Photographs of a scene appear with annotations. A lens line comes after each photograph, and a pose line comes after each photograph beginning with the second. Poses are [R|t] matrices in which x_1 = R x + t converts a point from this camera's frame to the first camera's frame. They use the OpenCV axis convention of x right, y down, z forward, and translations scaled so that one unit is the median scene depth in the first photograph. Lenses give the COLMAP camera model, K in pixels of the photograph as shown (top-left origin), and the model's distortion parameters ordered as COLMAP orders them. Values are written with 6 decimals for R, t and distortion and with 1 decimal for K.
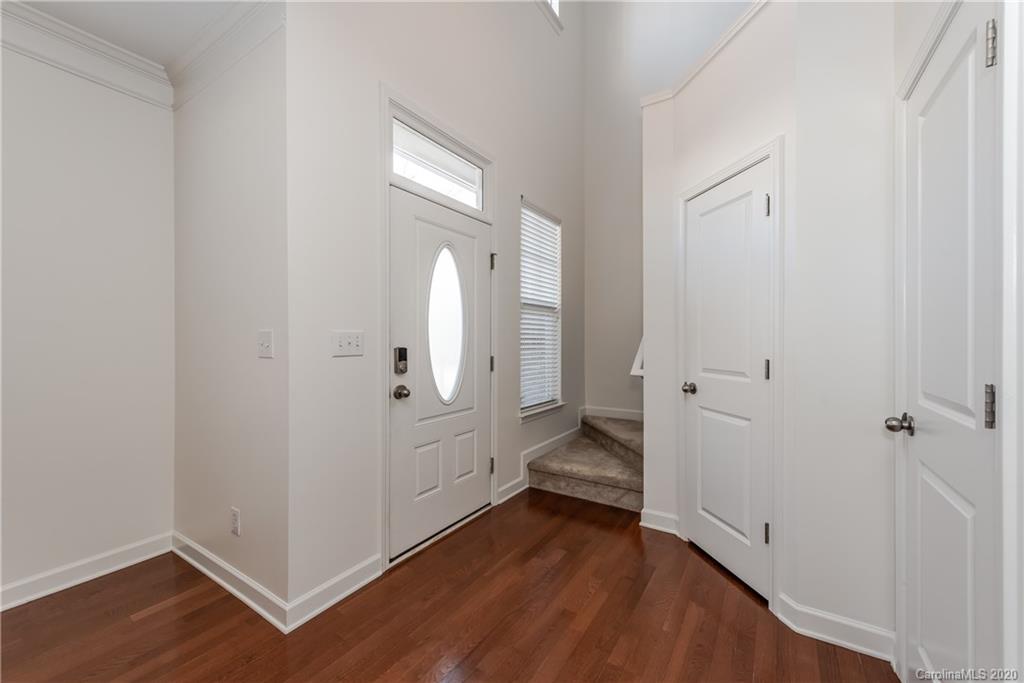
lens RADIAL K [[400.5, 0, 509.3], [0, 400.5, 341.1], [0, 0, 1]] dist [0.010296, -0.000603]
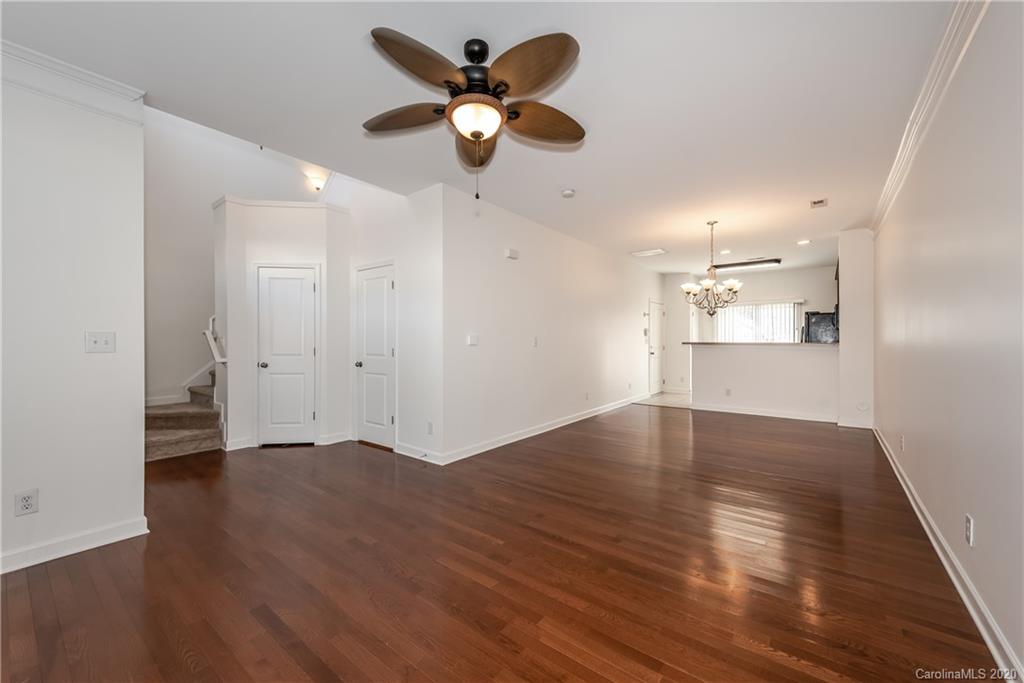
lens RADIAL K [[400.5, 0, 509.3], [0, 400.5, 341.1], [0, 0, 1]] dist [0.010296, -0.000603]
pose [[0.082809, -0.001330, 0.996565, -1.137302], [0.003924, 0.999992, 0.001008, 0.003941], [-0.996558, 0.003827, 0.082813, -0.281560]]
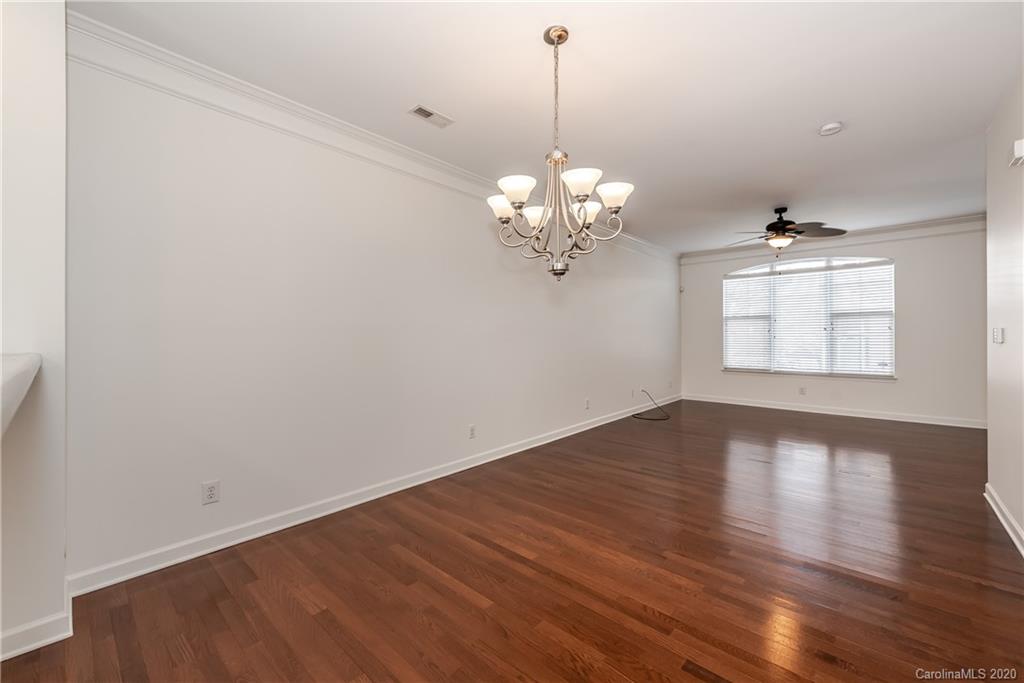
lens RADIAL K [[403.7, 0, 510.8], [0, 403.7, 333.4], [0, 0, 1]] dist [0.019871, -0.012732]
pose [[-0.160650, -0.003065, -0.987007, 1.438977], [0.004374, 0.999983, -0.003818, -0.007739], [0.987002, -0.004931, -0.160634, -0.999647]]
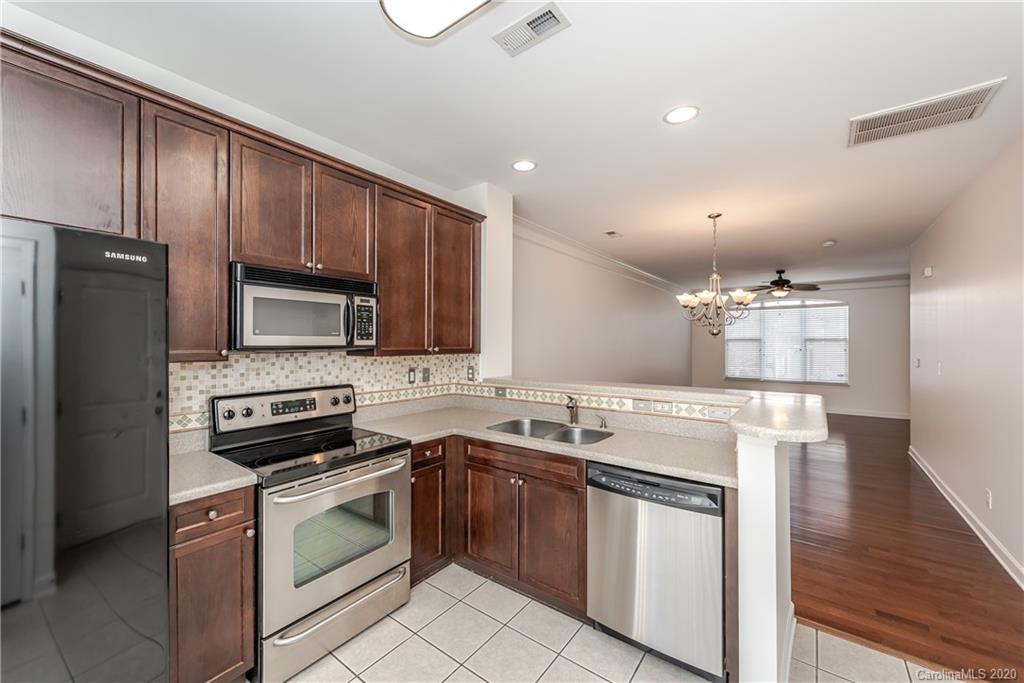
lens RADIAL K [[400.5, 0, 509.3], [0, 400.5, 341.1], [0, 0, 1]] dist [0.010296, -0.000603]
pose [[-0.072819, -0.002182, -0.997343, 2.183629], [-0.002283, 0.999995, -0.002021, -0.086923], [0.997343, 0.002130, -0.072824, -1.644340]]
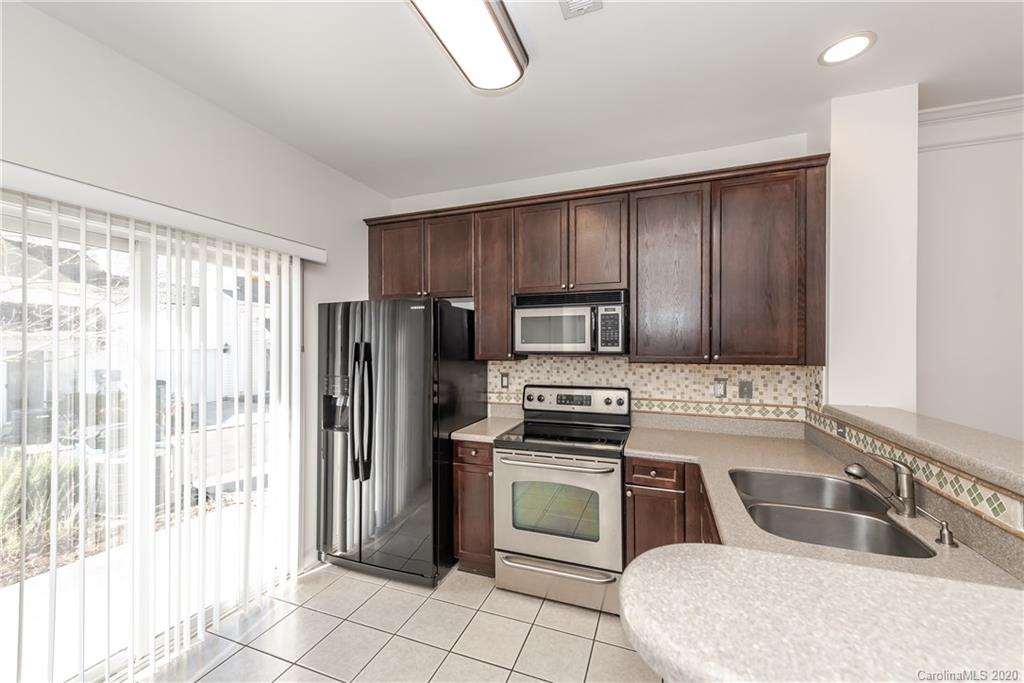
lens RADIAL K [[402.6, 0, 511.2], [0, 402.6, 333.1], [0, 0, 1]] dist [0.007432, 0.000292]
pose [[-0.976718, -0.004137, -0.214486, 1.785119], [0.001639, 0.999641, -0.026745, -0.096443], [0.214519, -0.026474, -0.976361, -1.191843]]
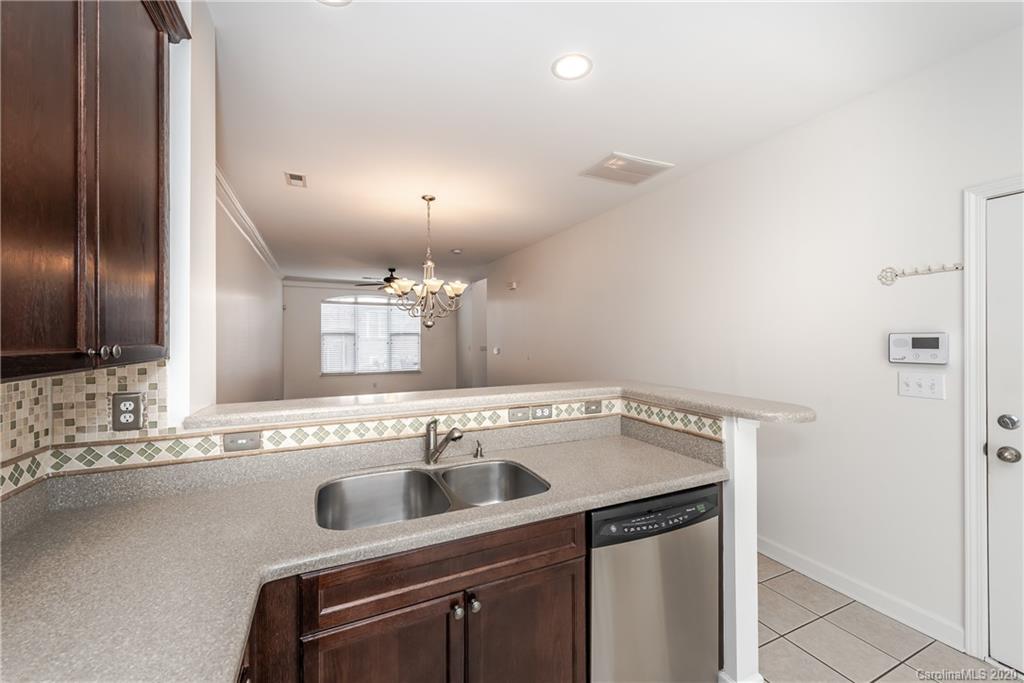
lens RADIAL K [[404.2, 0, 506.4], [0, 404.2, 336.6], [0, 0, 1]] dist [0.000669, 0.000063]
pose [[0.845160, -0.002555, -0.534507, 1.640979], [0.001680, 0.999996, -0.002124, -0.078773], [0.534510, 0.000898, 0.845162, -2.000796]]
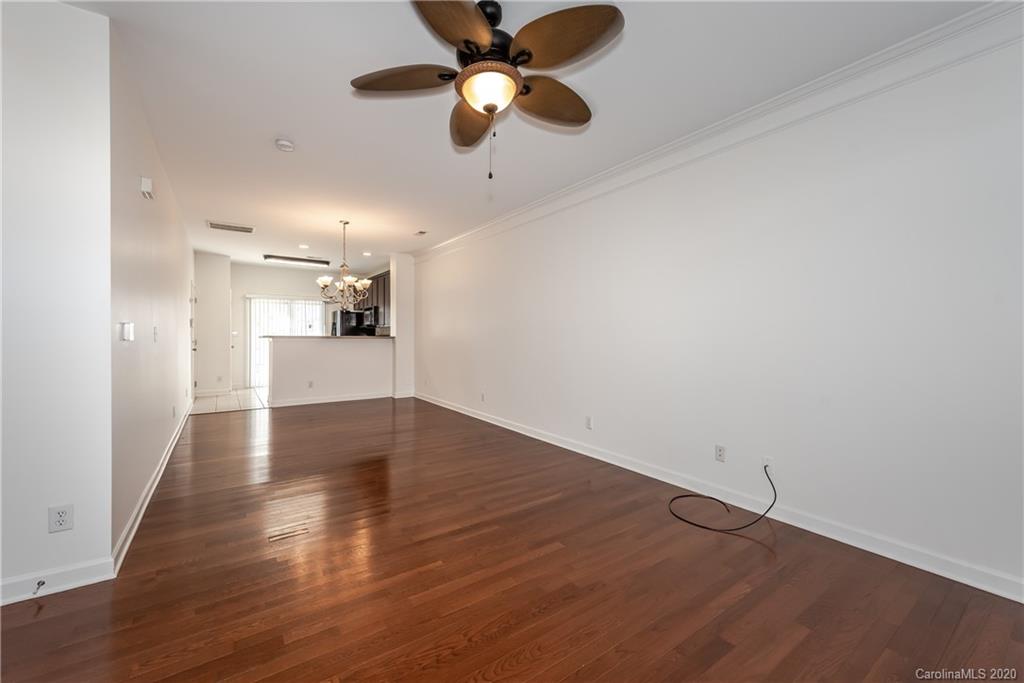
lens RADIAL K [[404.2, 0, 506.4], [0, 404.2, 336.6], [0, 0, 1]] dist [0.000669, 0.000063]
pose [[-0.928147, -0.007170, 0.372144, -0.692654], [-0.005244, 0.999967, 0.006187, 0.003051], [-0.372176, 0.003791, -0.928154, 0.449492]]
